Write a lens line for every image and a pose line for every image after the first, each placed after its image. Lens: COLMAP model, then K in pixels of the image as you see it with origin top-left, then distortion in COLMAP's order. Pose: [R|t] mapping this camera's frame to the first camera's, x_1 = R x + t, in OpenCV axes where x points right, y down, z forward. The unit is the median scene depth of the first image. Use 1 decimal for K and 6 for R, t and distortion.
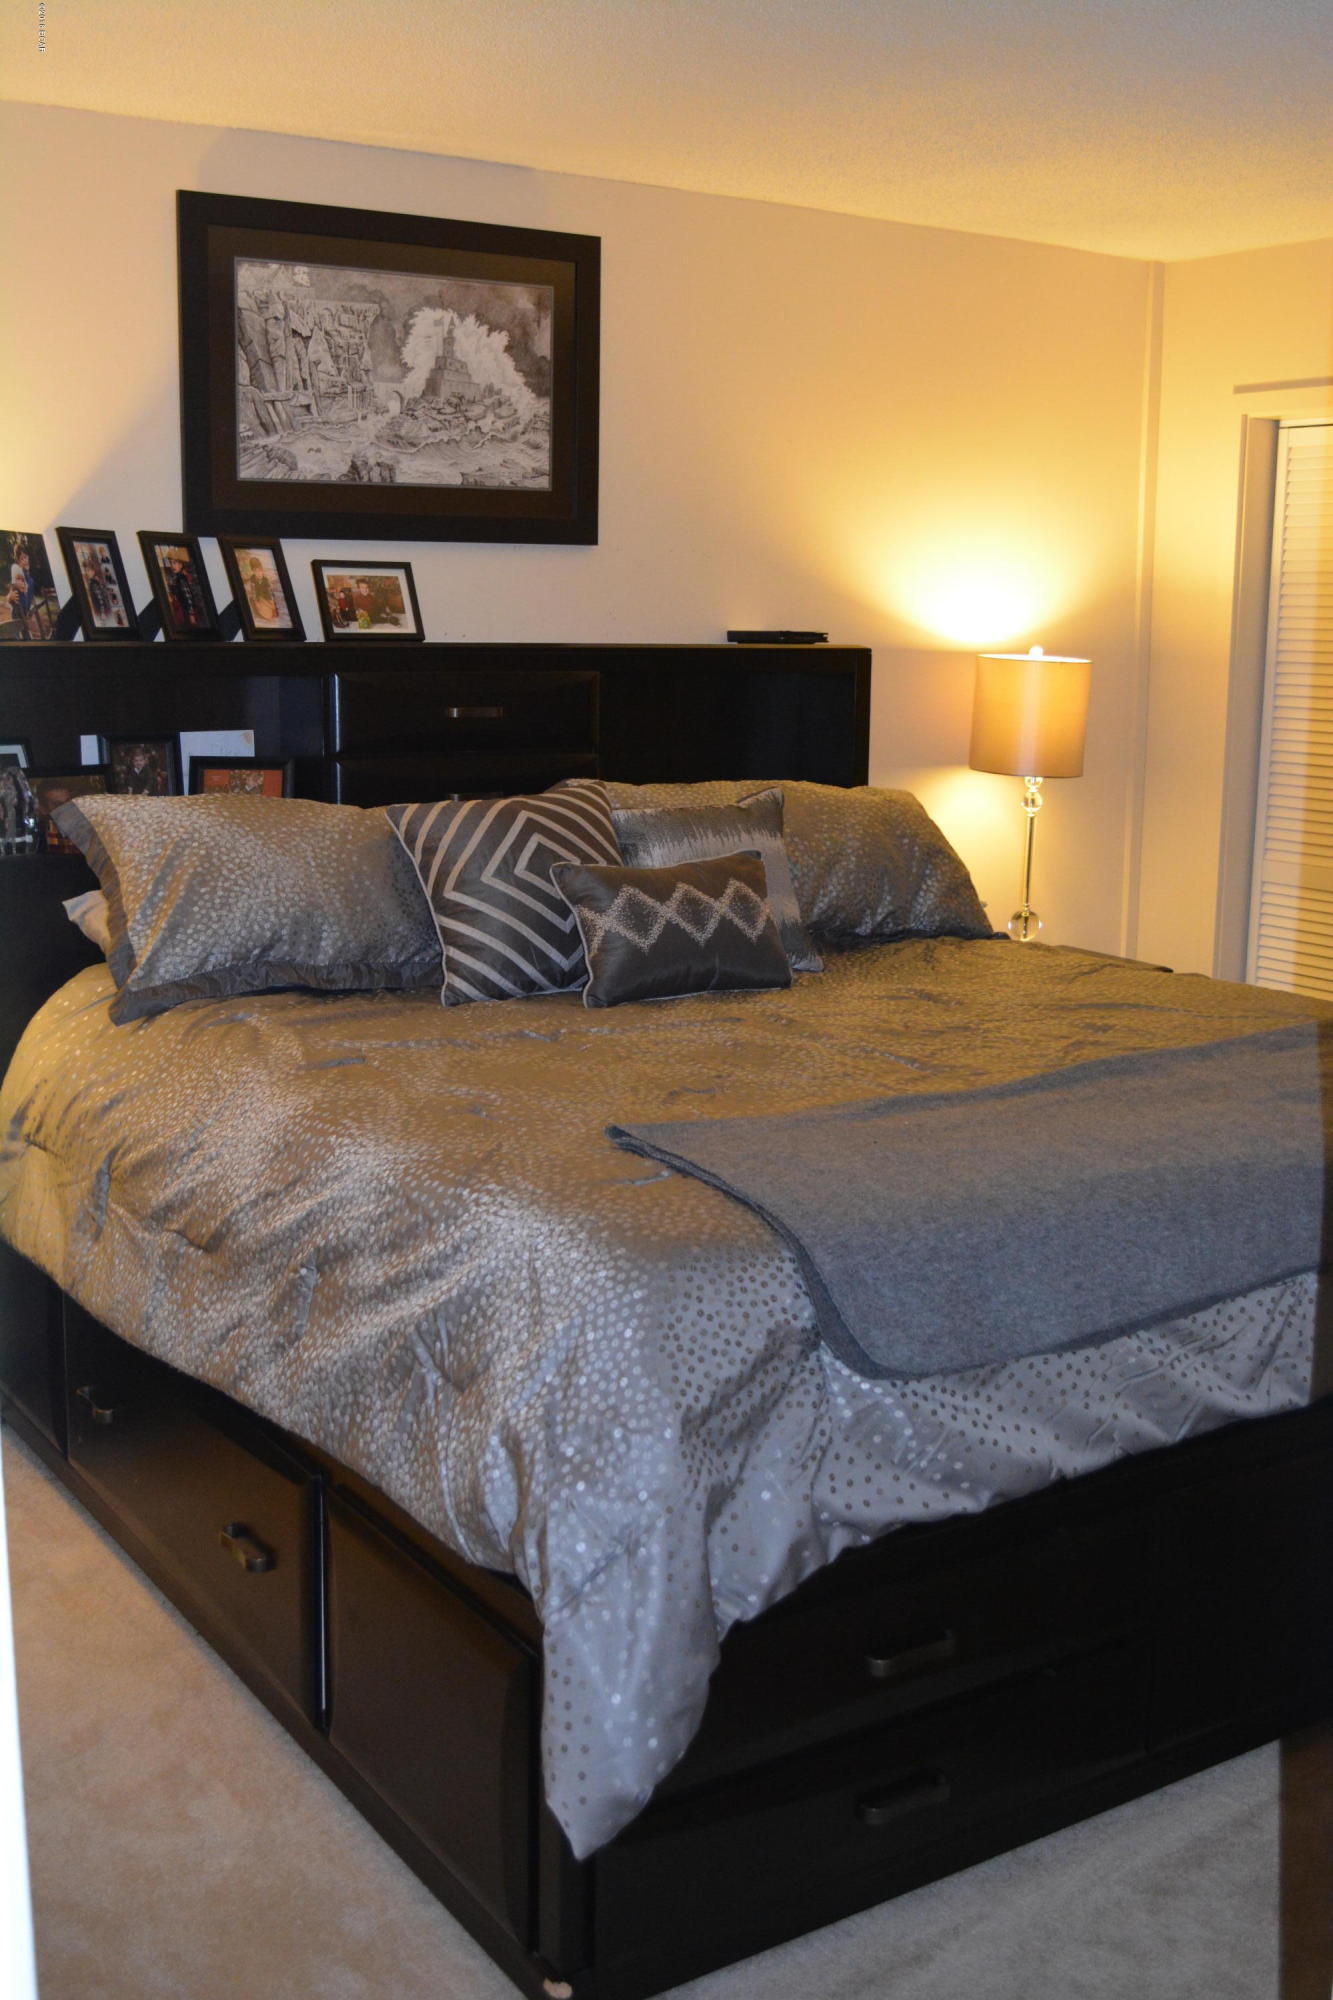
lens RADIAL K [[2080.2, 0, 666.5], [0, 2080.2, 1000.0], [0, 0, 1]] dist [-0.034131, -0.005561]
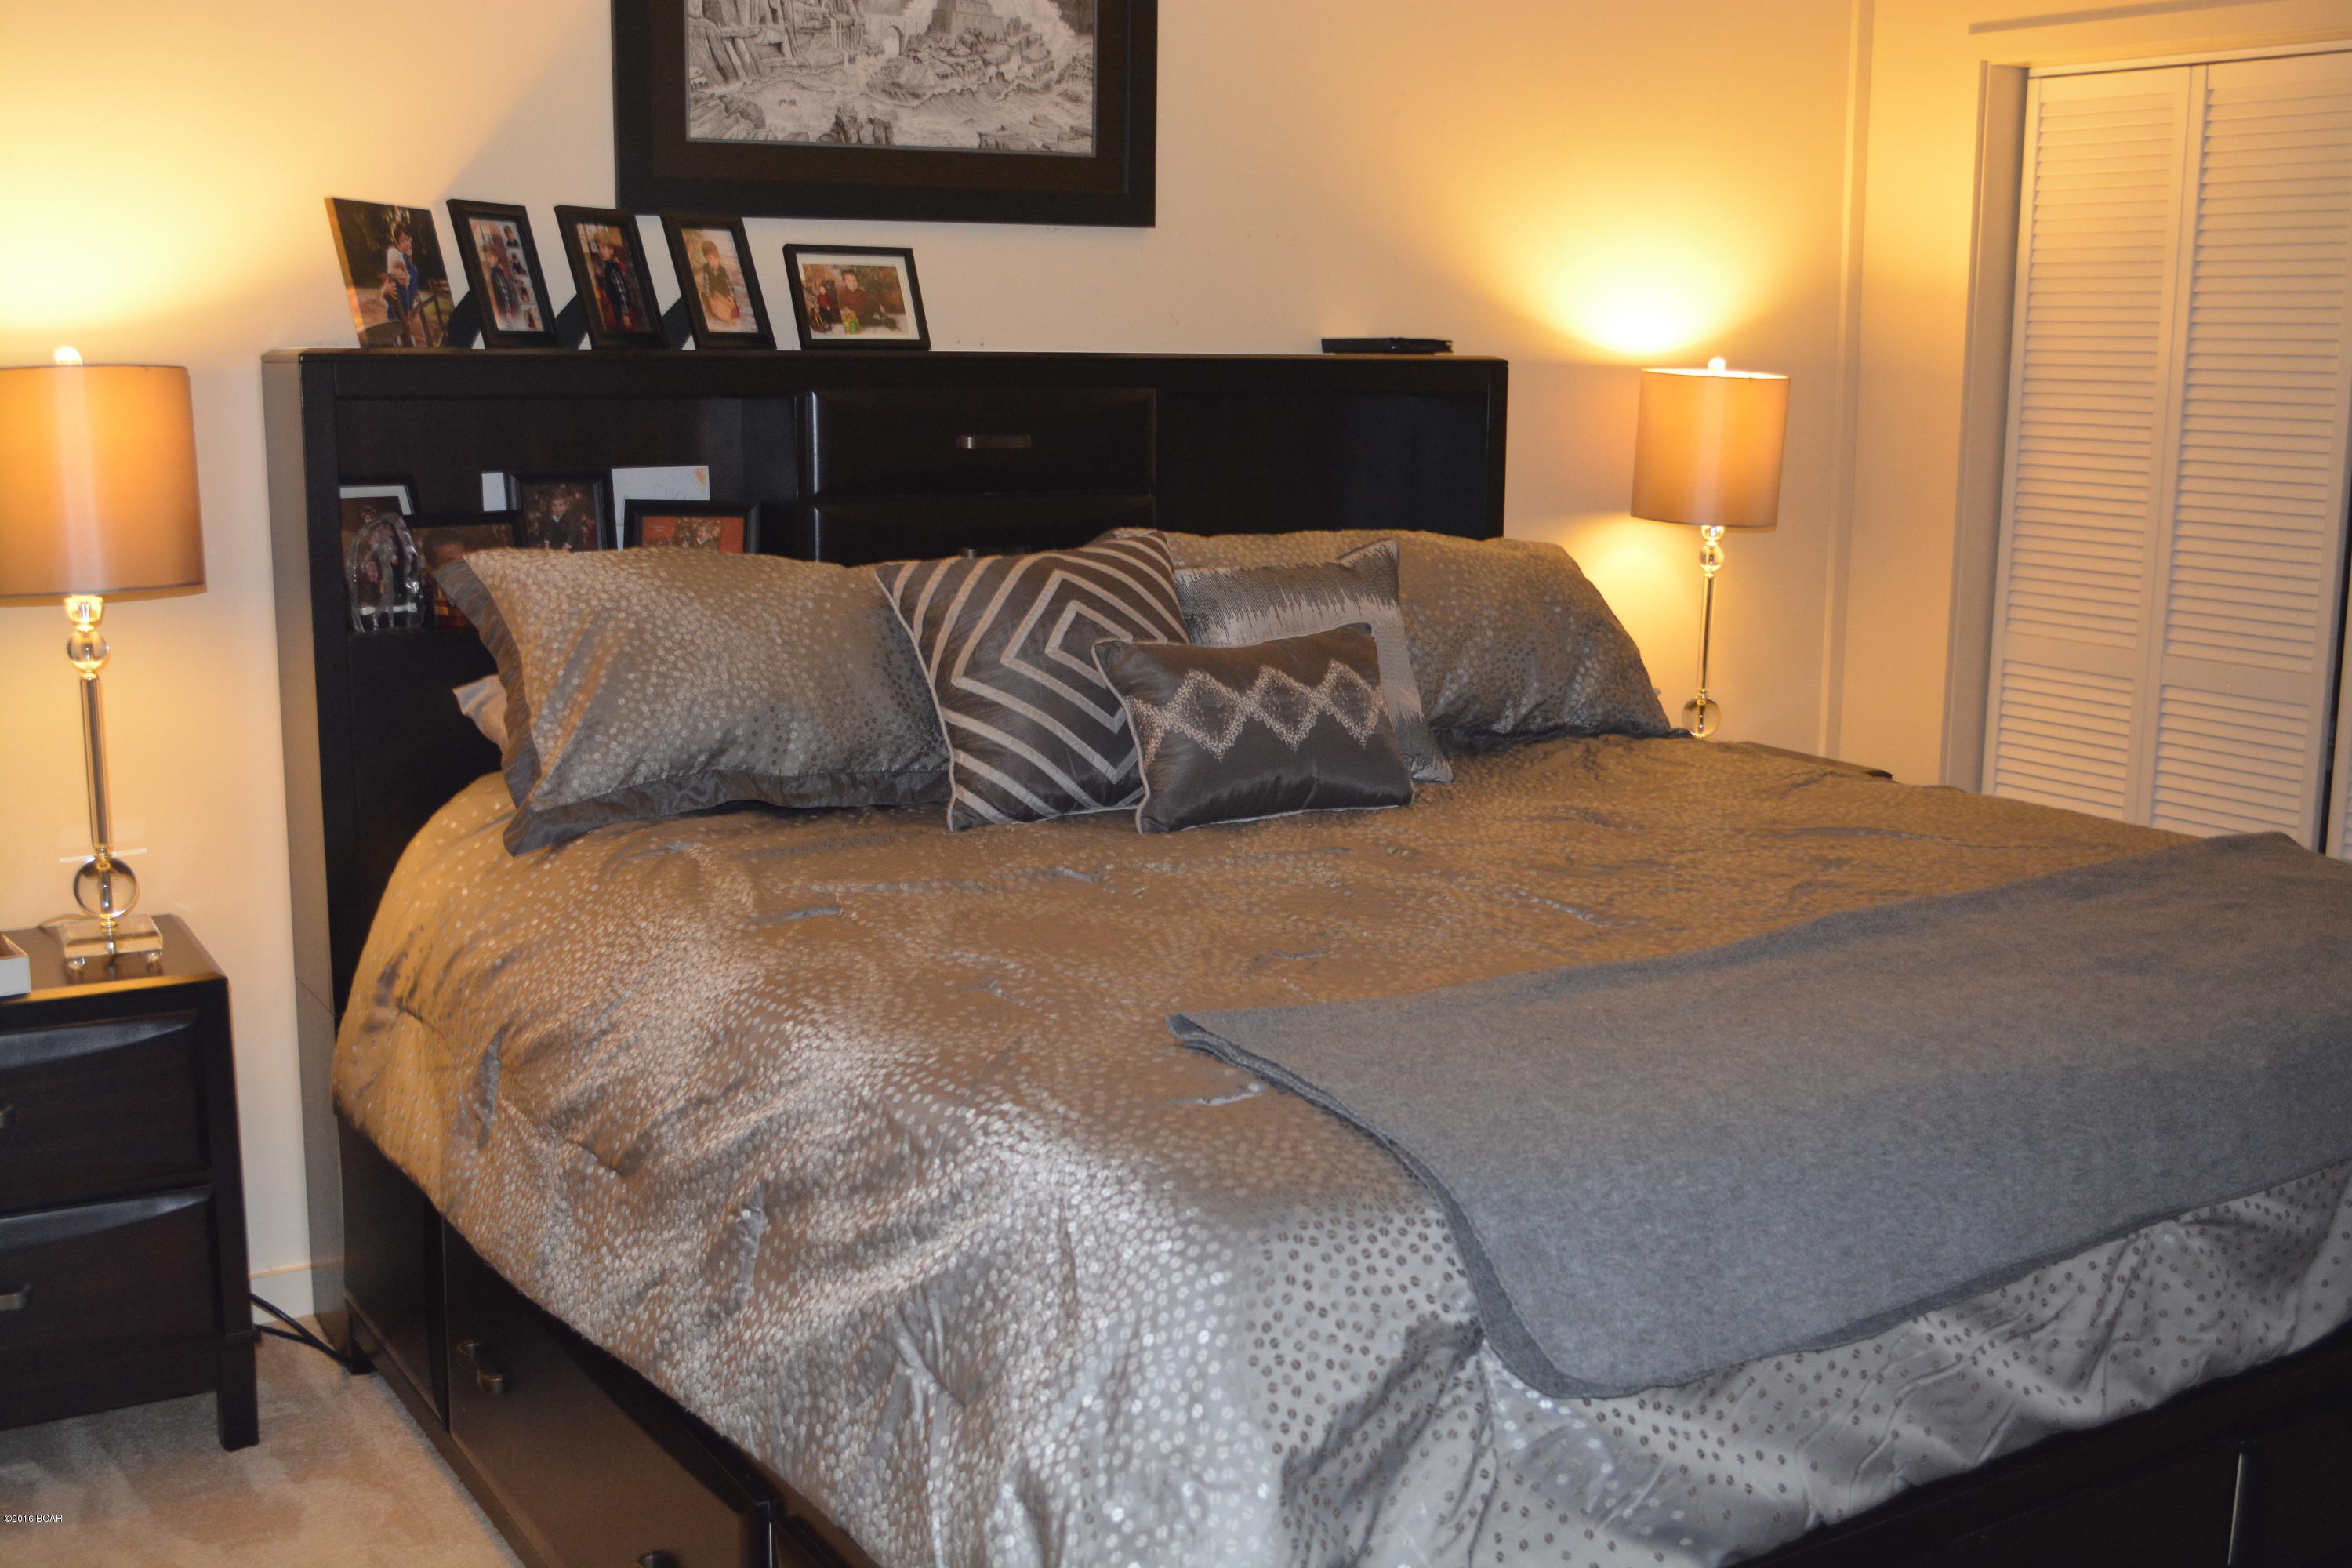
lens RADIAL K [[2446.4, 0, 1176.0], [0, 2446.4, 784.0], [0, 0, 1]] dist [-0.034131, -0.005561]
pose [[0.999743, 0.001201, -0.022630, -0.005790], [-0.001278, 0.999993, -0.003410, -0.011072], [0.022626, 0.003438, 0.999738, 0.120602]]
